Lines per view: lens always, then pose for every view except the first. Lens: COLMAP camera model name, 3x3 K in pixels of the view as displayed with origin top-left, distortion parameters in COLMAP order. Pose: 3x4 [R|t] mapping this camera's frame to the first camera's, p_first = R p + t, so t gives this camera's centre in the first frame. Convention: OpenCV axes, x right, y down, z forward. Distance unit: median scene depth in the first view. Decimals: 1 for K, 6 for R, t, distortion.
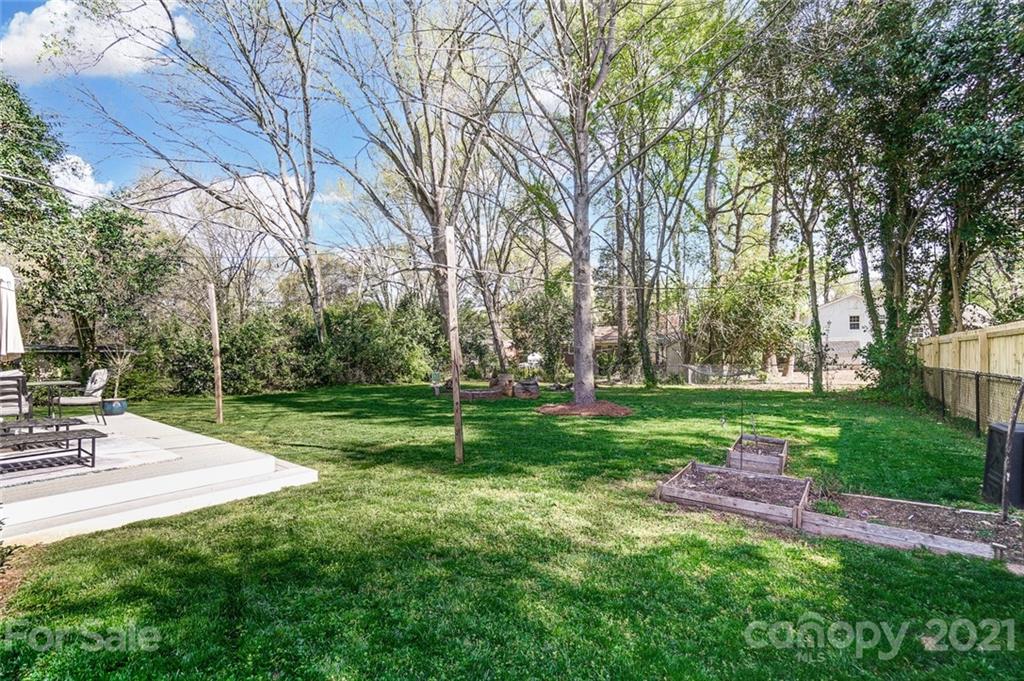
lens RADIAL K [[480.2, 0, 512.0], [0, 480.2, 340.5], [0, 0, 1]] dist [-0.013921, 0.000562]
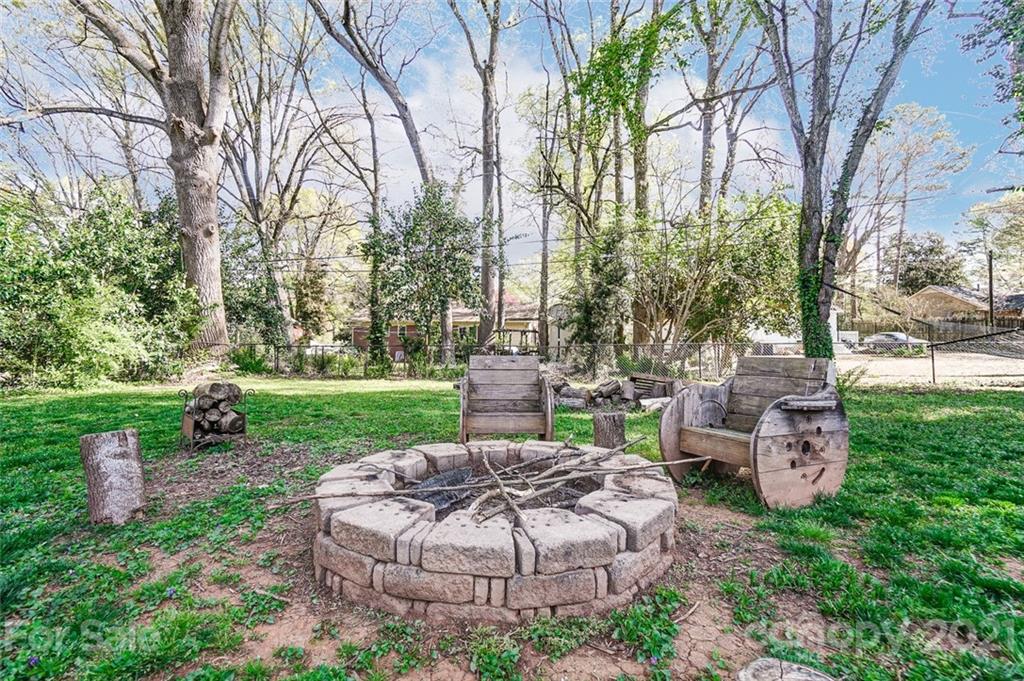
lens RADIAL K [[480.2, 0, 512.0], [0, 480.2, 340.5], [0, 0, 1]] dist [-0.013921, 0.000562]
pose [[0.899580, 0.020191, 0.436289, -0.055749], [-0.037492, 0.998813, 0.031080, 0.024181], [-0.435144, -0.044316, 0.899270, 0.426466]]
